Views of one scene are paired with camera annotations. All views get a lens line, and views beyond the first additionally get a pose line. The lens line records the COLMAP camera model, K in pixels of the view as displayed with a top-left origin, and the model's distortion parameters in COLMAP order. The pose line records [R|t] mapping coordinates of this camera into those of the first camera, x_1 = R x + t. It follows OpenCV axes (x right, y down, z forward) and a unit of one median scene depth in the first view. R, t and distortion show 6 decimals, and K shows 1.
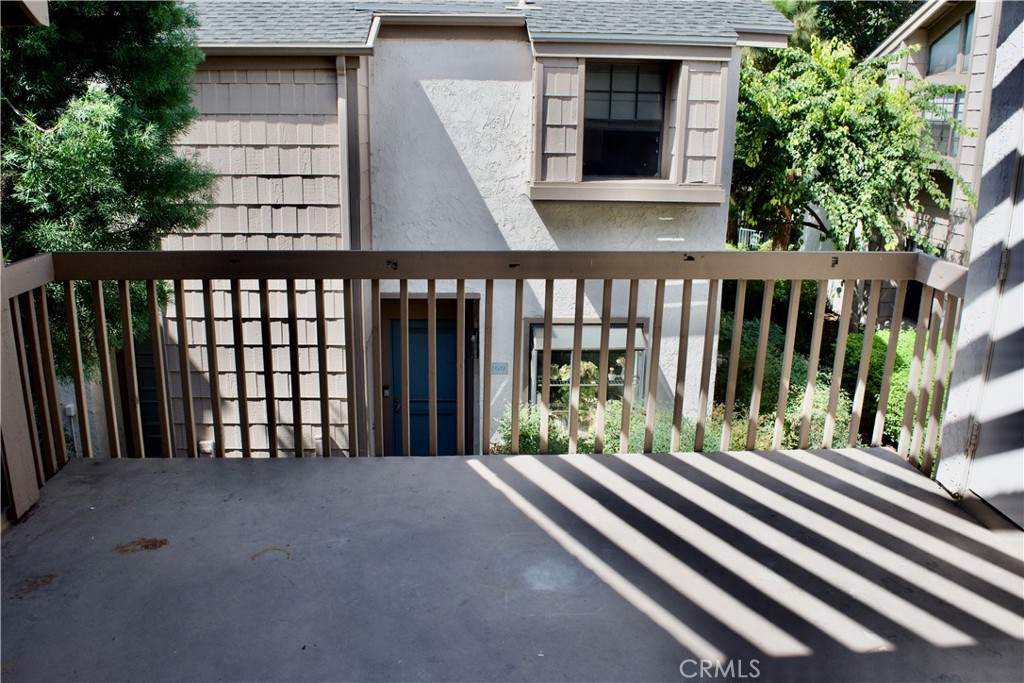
lens RADIAL K [[813.8, 0, 502.4], [0, 813.8, 345.3], [0, 0, 1]] dist [-0.071685, 0.001080]
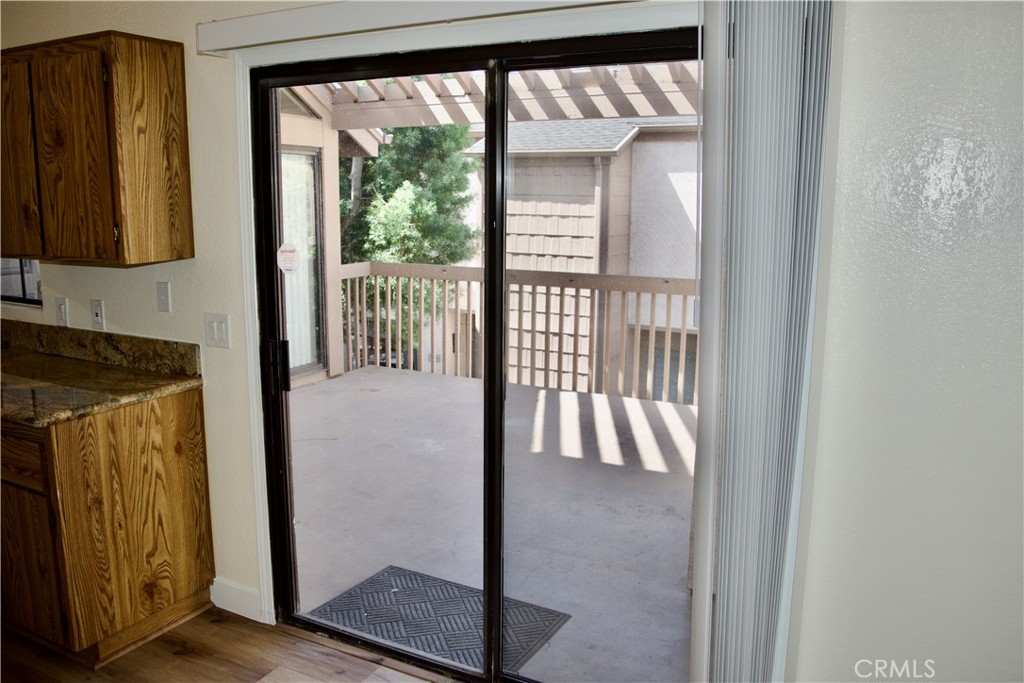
lens RADIAL K [[813.8, 0, 502.4], [0, 813.8, 345.3], [0, 0, 1]] dist [-0.071685, 0.001080]
pose [[0.859954, 0.089561, -0.502452, 0.397096], [-0.133839, 0.989602, -0.052673, 0.080142], [0.492510, 0.112544, 0.862999, -0.312371]]
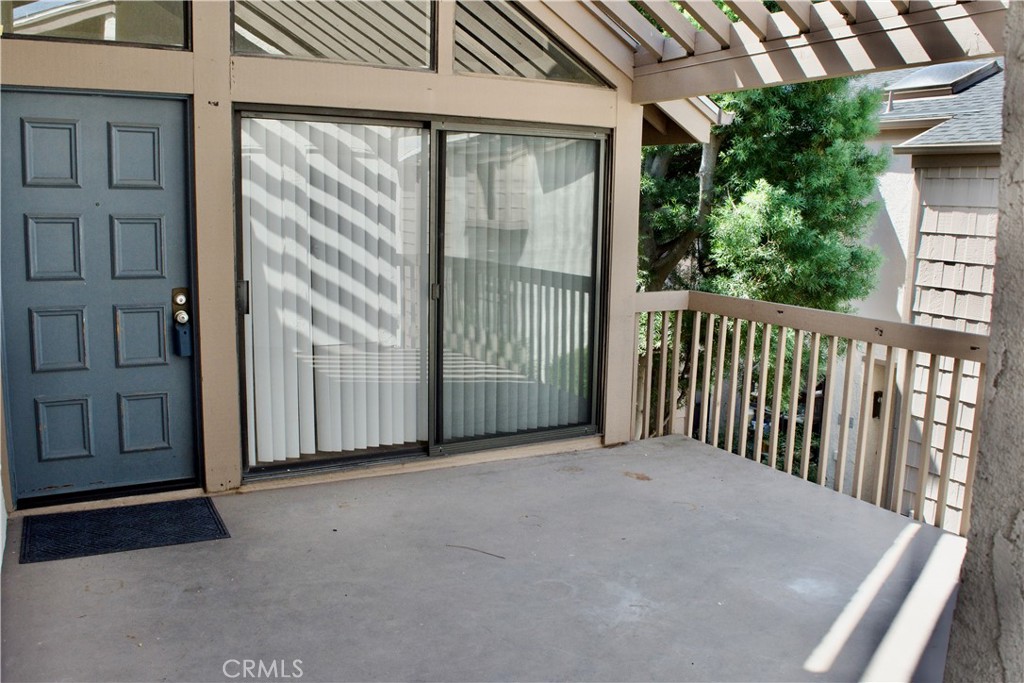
lens RADIAL K [[853.4, 0, 512.0], [0, 853.4, 341.5], [0, 0, 1]] dist [-0.079496, 0.006109]
pose [[0.446016, 0.145021, -0.883198, 0.338657], [-0.252563, 0.967076, 0.031249, 0.004870], [0.858651, 0.209126, 0.467958, -0.007692]]
